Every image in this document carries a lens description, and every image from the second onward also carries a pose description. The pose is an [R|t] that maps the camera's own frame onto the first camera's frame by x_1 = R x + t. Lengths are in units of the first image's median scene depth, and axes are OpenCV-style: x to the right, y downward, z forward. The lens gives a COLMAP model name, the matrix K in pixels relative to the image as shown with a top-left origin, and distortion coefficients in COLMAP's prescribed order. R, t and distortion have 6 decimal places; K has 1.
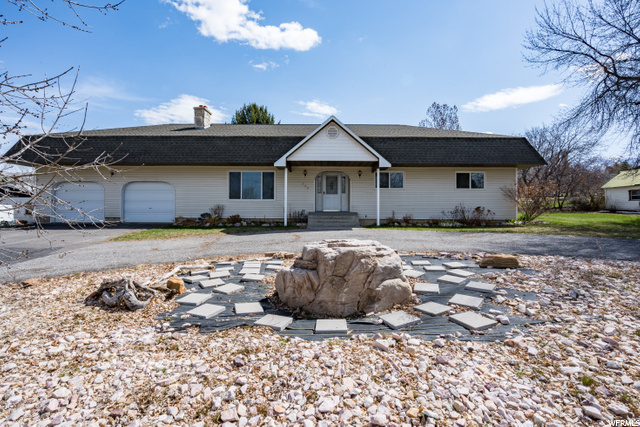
lens RADIAL K [[293.4, 0, 320.0], [0, 293.4, 213.5], [0, 0, 1]] dist [0.002268, 0.000364]
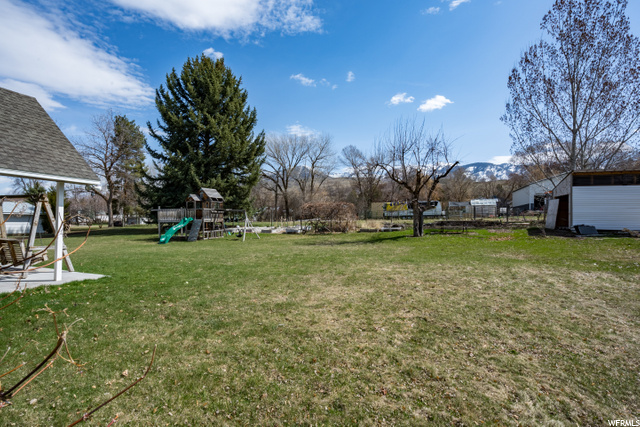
lens RADIAL K [[293.4, 0, 320.0], [0, 293.4, 213.5], [0, 0, 1]] dist [0.002268, 0.000364]
pose [[0.927315, 0.014831, -0.373989, 0.741427], [-0.028902, 0.999069, -0.032042, -0.086404], [0.373165, 0.040522, 0.926880, 1.647769]]
